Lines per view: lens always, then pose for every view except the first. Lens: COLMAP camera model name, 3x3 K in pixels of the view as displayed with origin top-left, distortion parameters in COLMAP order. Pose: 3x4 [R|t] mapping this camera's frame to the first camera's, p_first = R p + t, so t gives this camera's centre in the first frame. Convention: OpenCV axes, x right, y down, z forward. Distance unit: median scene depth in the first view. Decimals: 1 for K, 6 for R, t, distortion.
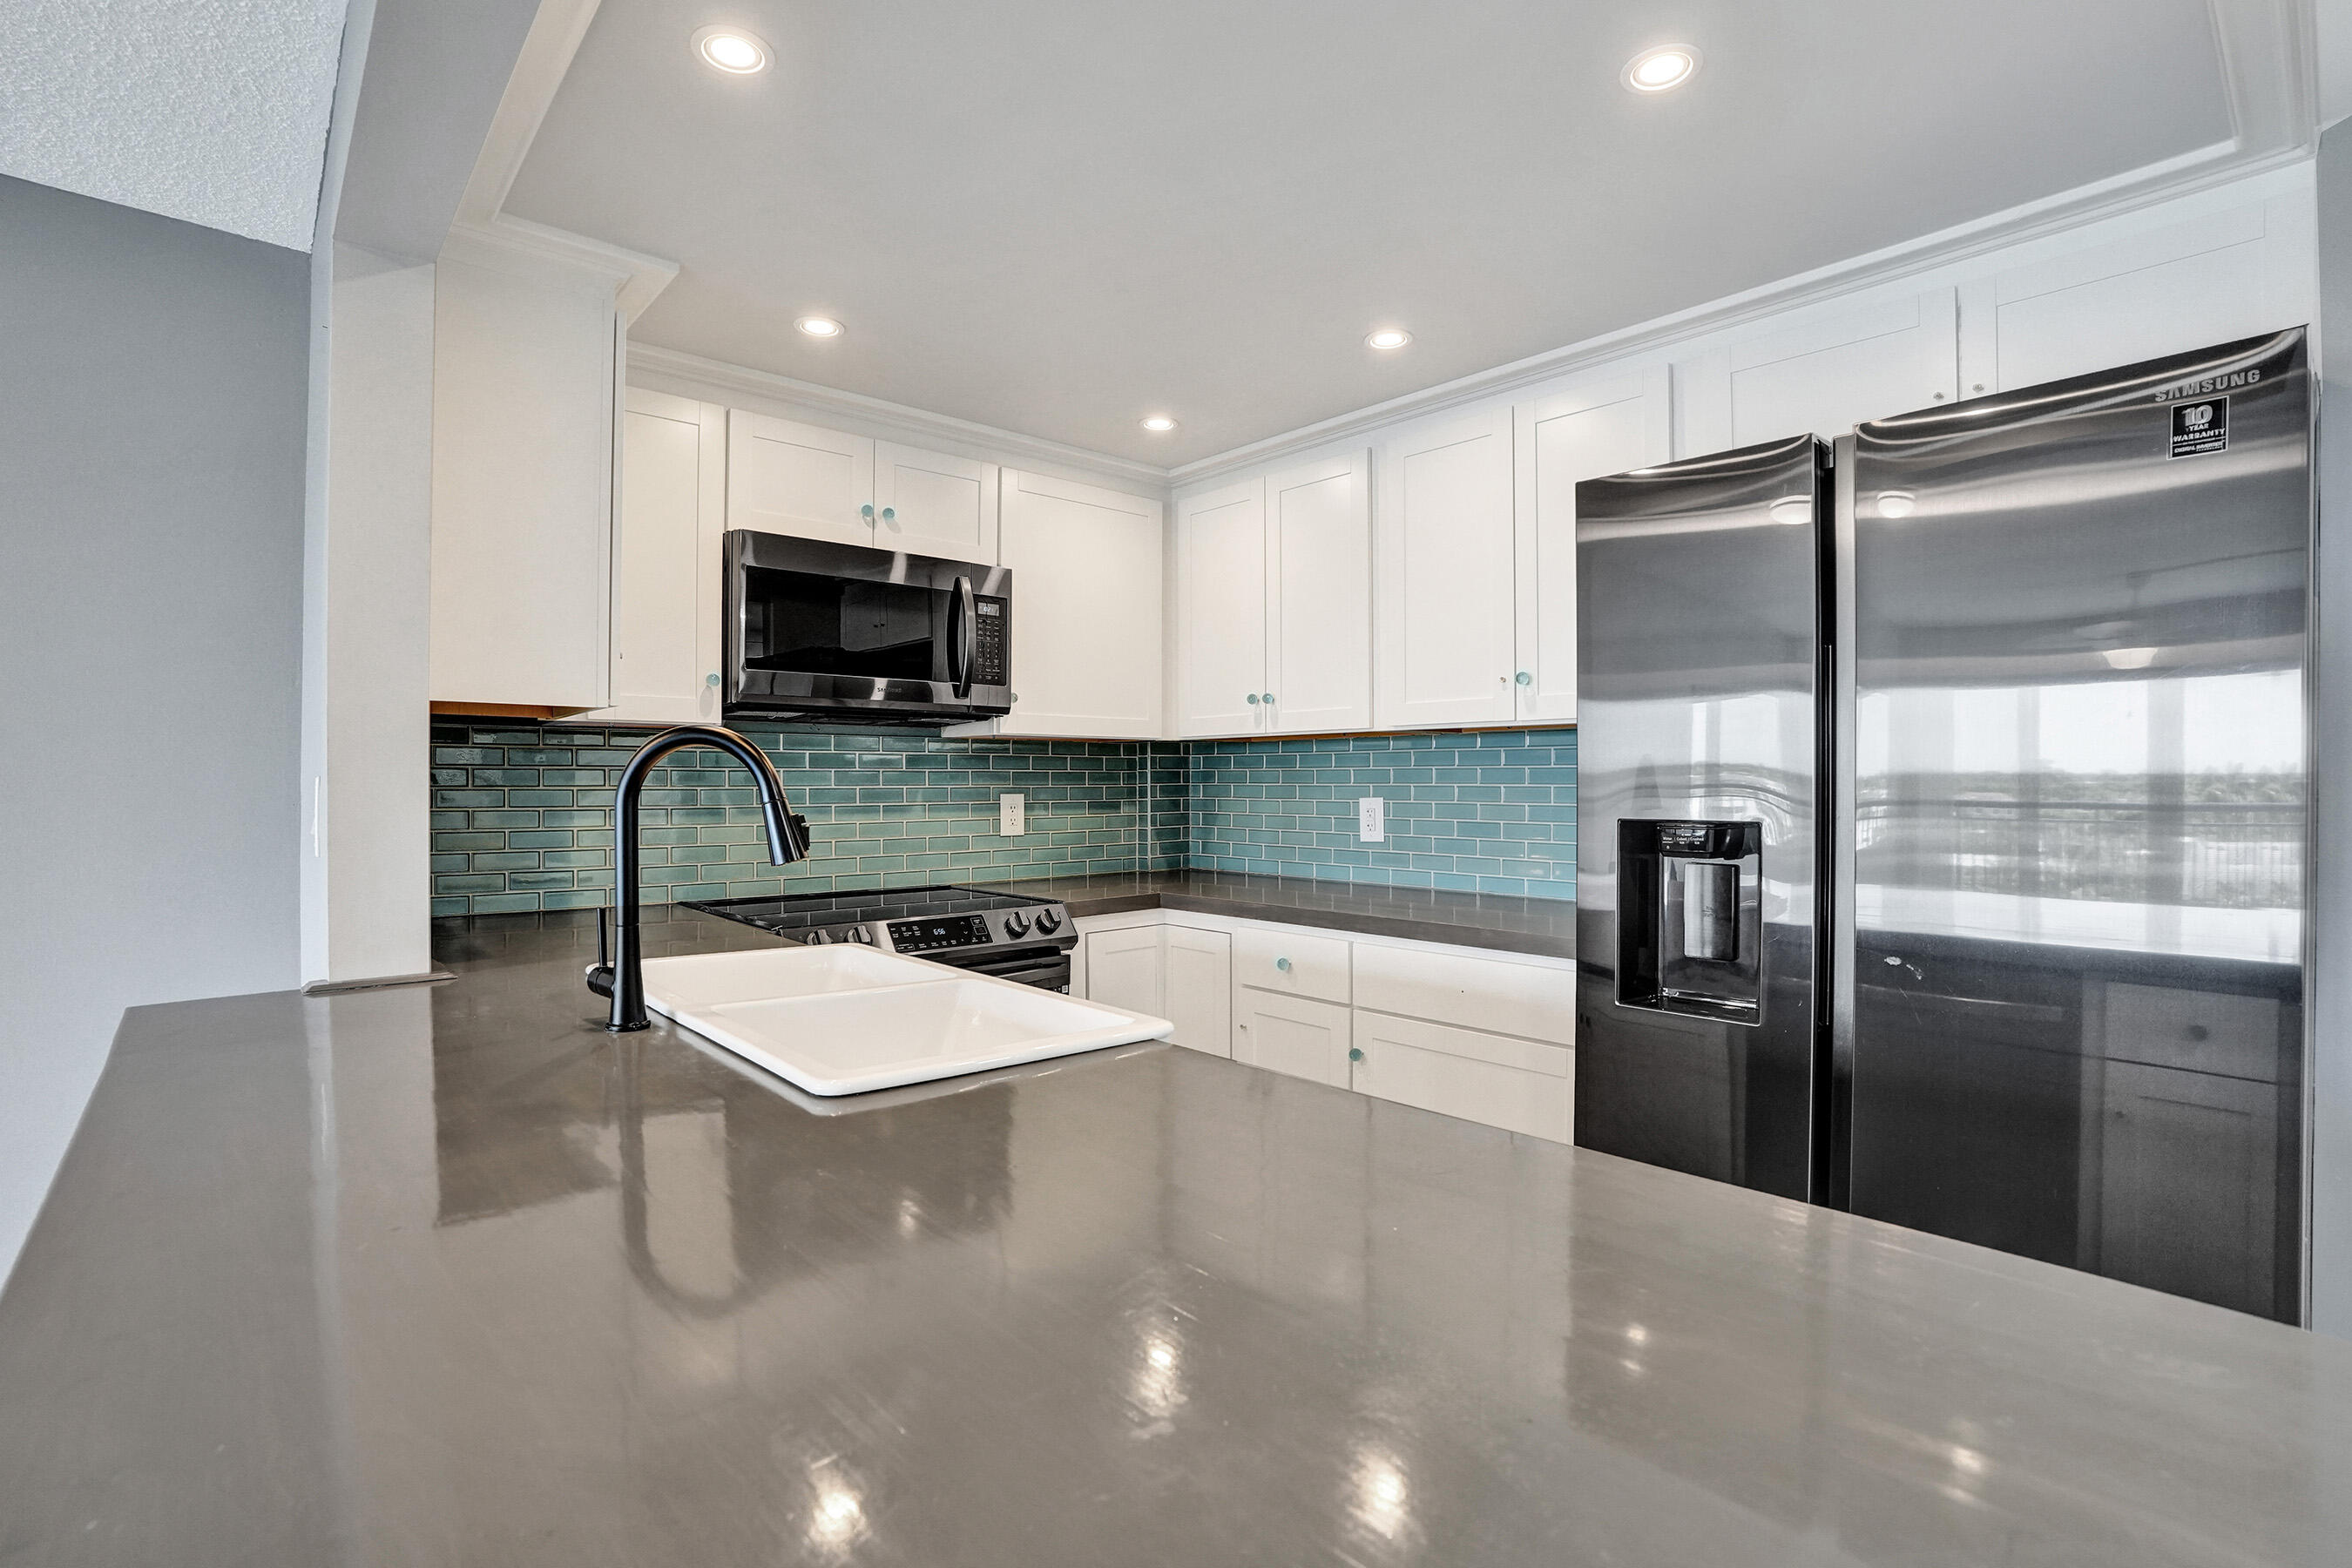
lens RADIAL K [[1089.7, 0, 1163.3], [0, 1089.7, 785.5], [0, 0, 1]] dist [-0.065917, 0.023329]
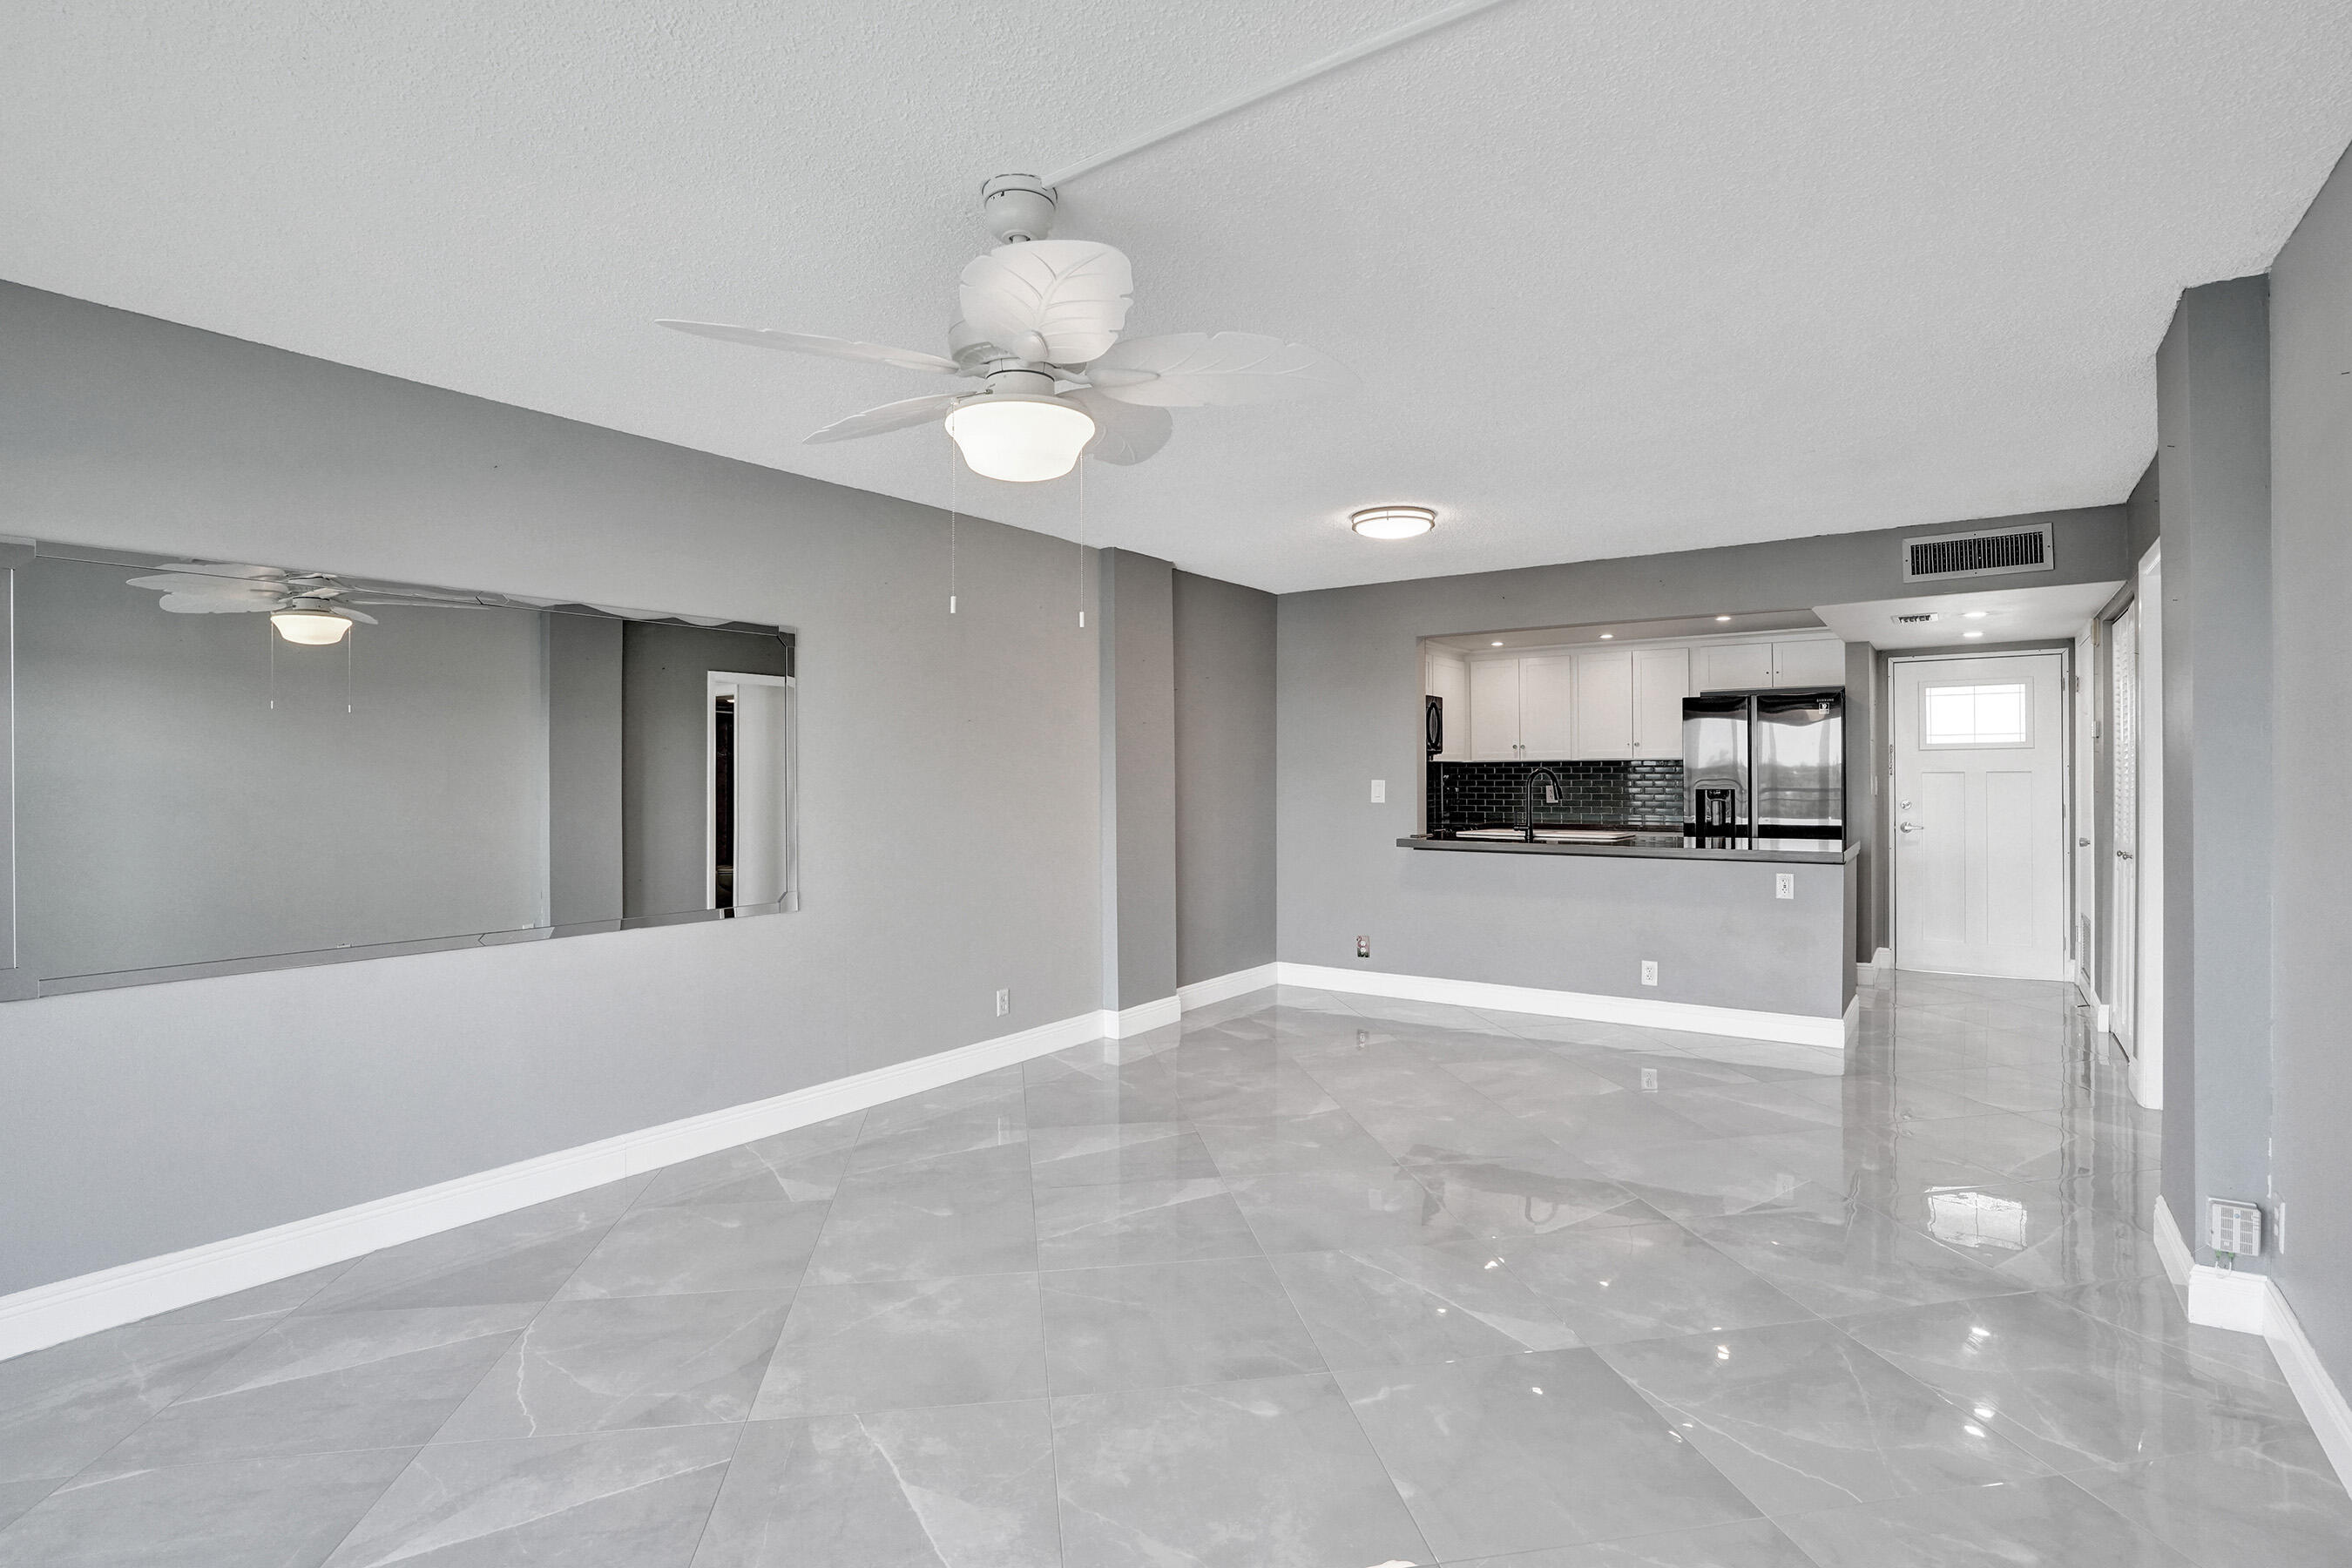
lens RADIAL K [[1136.3, 0, 1165.3], [0, 1136.3, 759.8], [0, 0, 1]] dist [-0.066919, 0.026657]
pose [[0.973474, -0.001970, 0.228788, -1.342988], [0.005946, 0.999843, -0.016690, -0.010670], [-0.228719, 0.017607, 0.973333, -1.402415]]
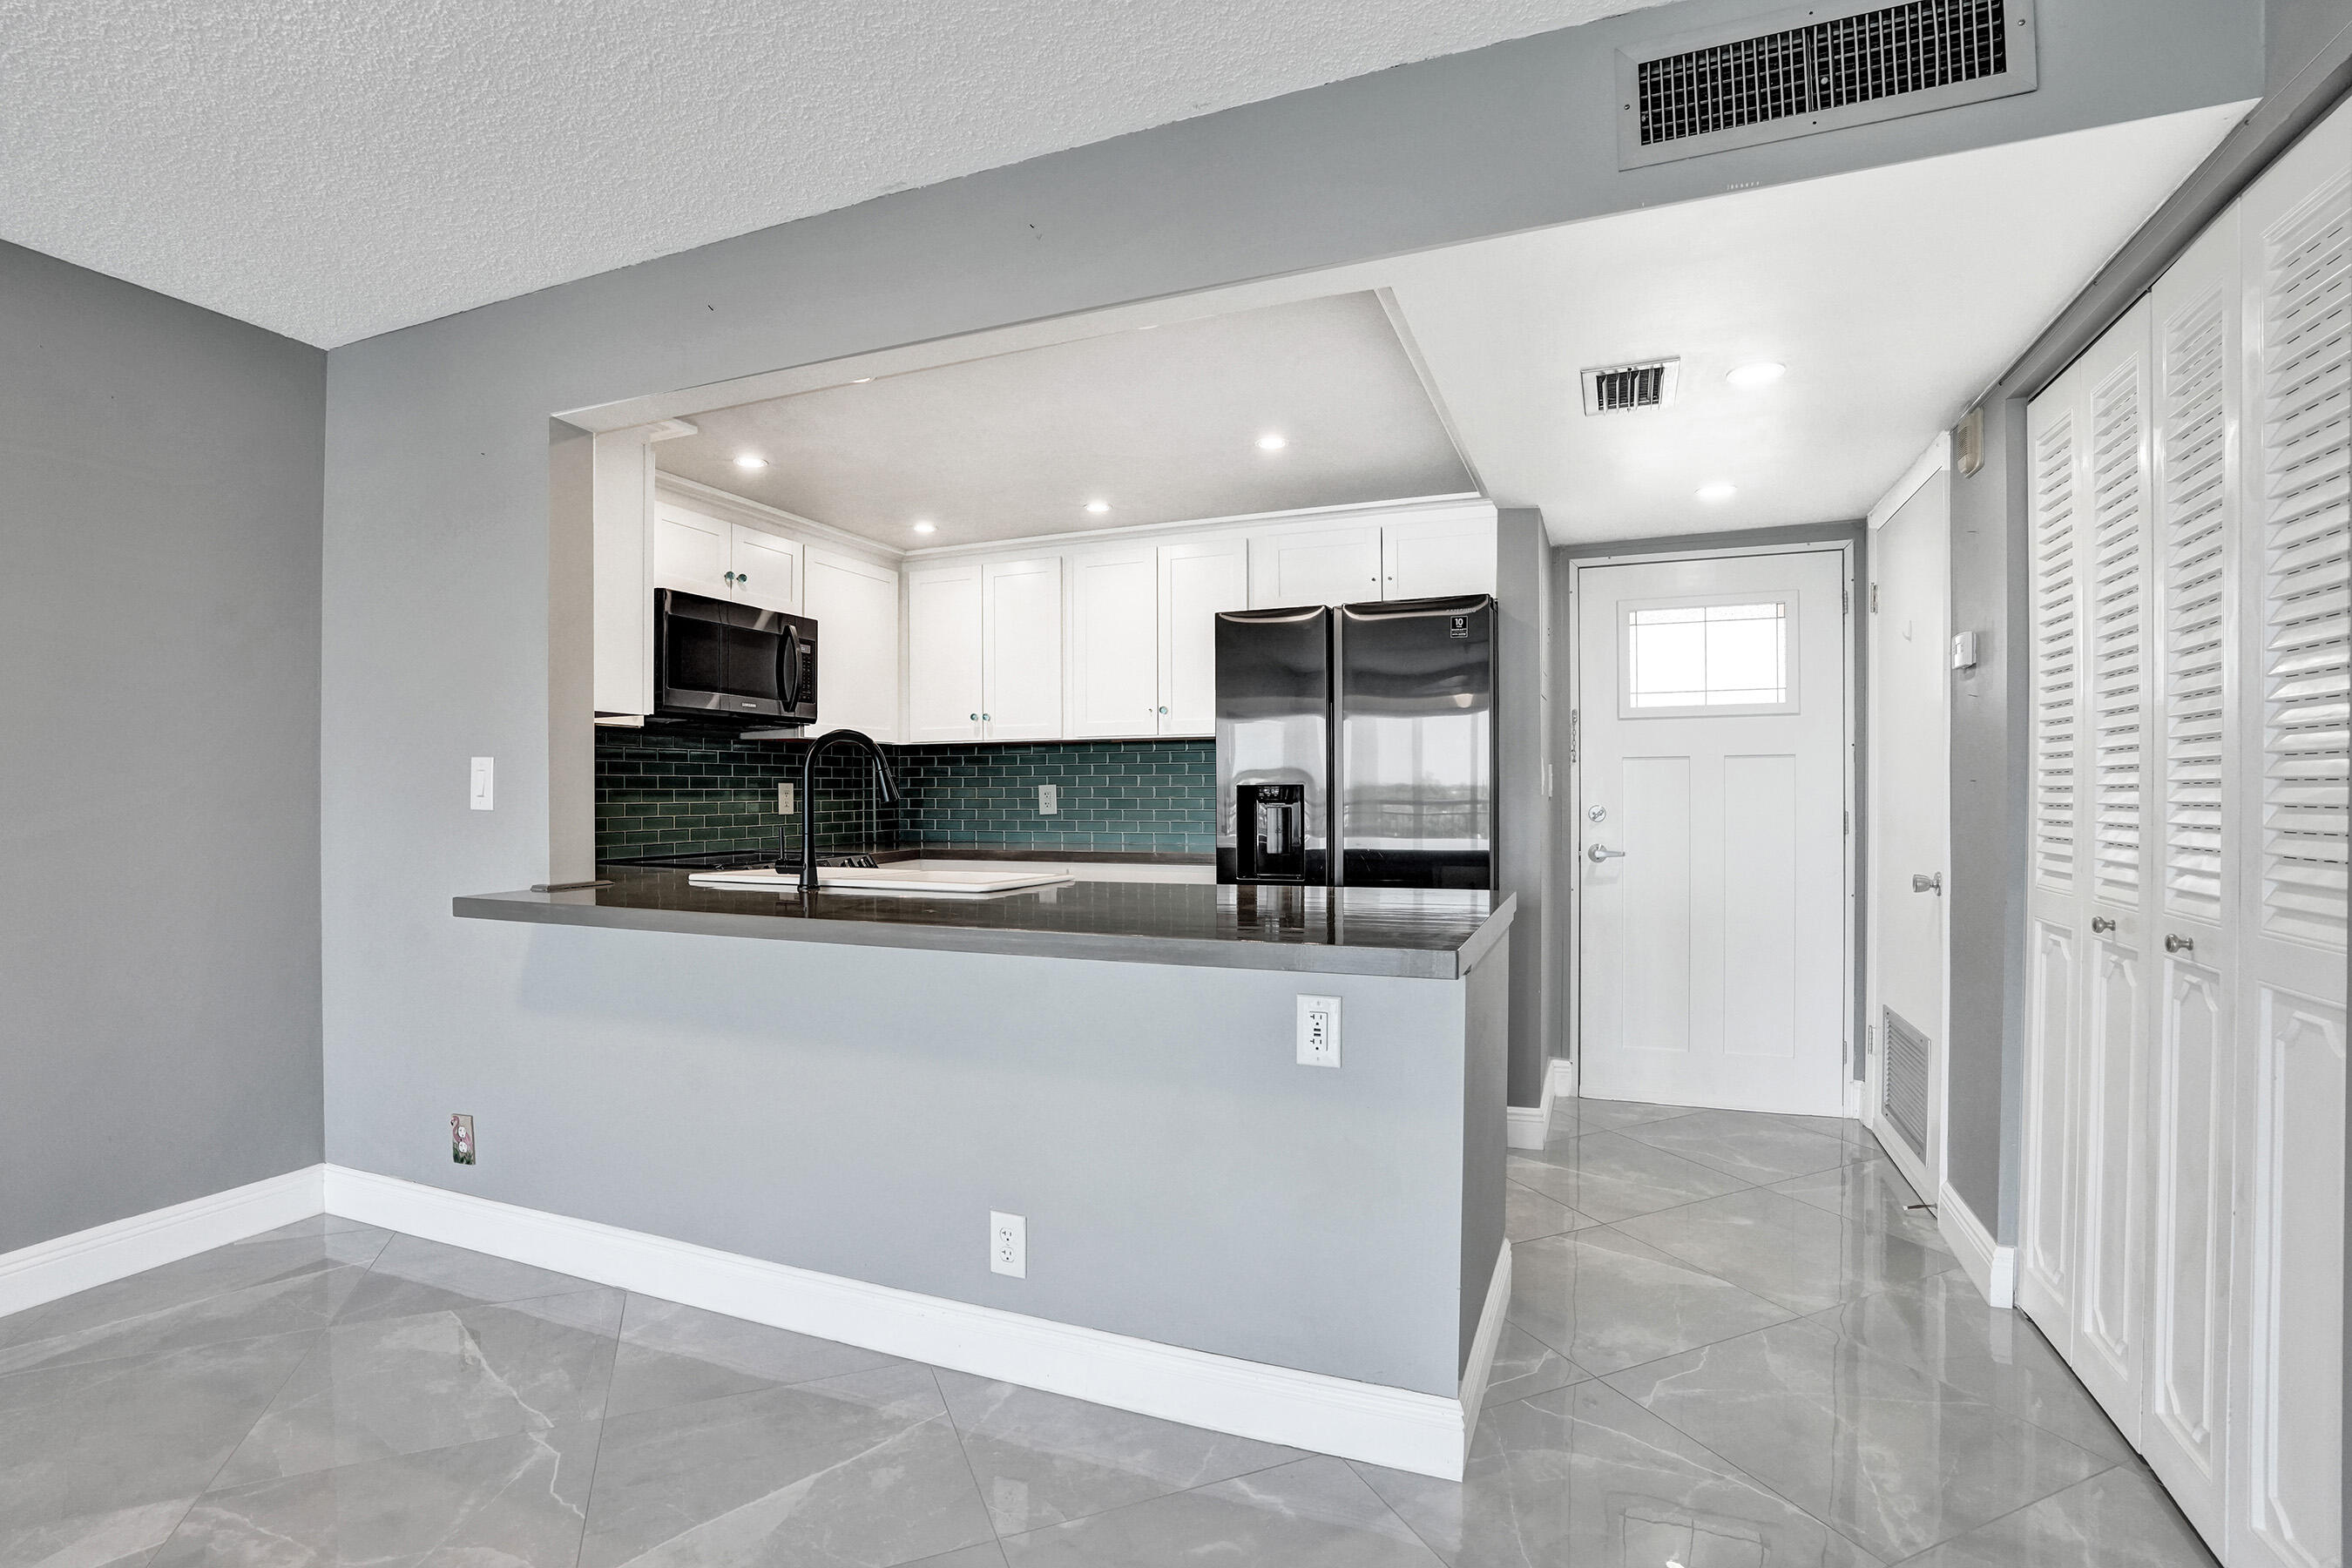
lens RADIAL K [[1089.7, 0, 1163.3], [0, 1089.7, 785.5], [0, 0, 1]] dist [-0.065917, 0.023329]
pose [[0.897801, -0.001905, 0.440397, -0.341787], [0.006957, 0.999927, -0.009857, 0.029470], [-0.440347, 0.011913, 0.897749, -0.430939]]
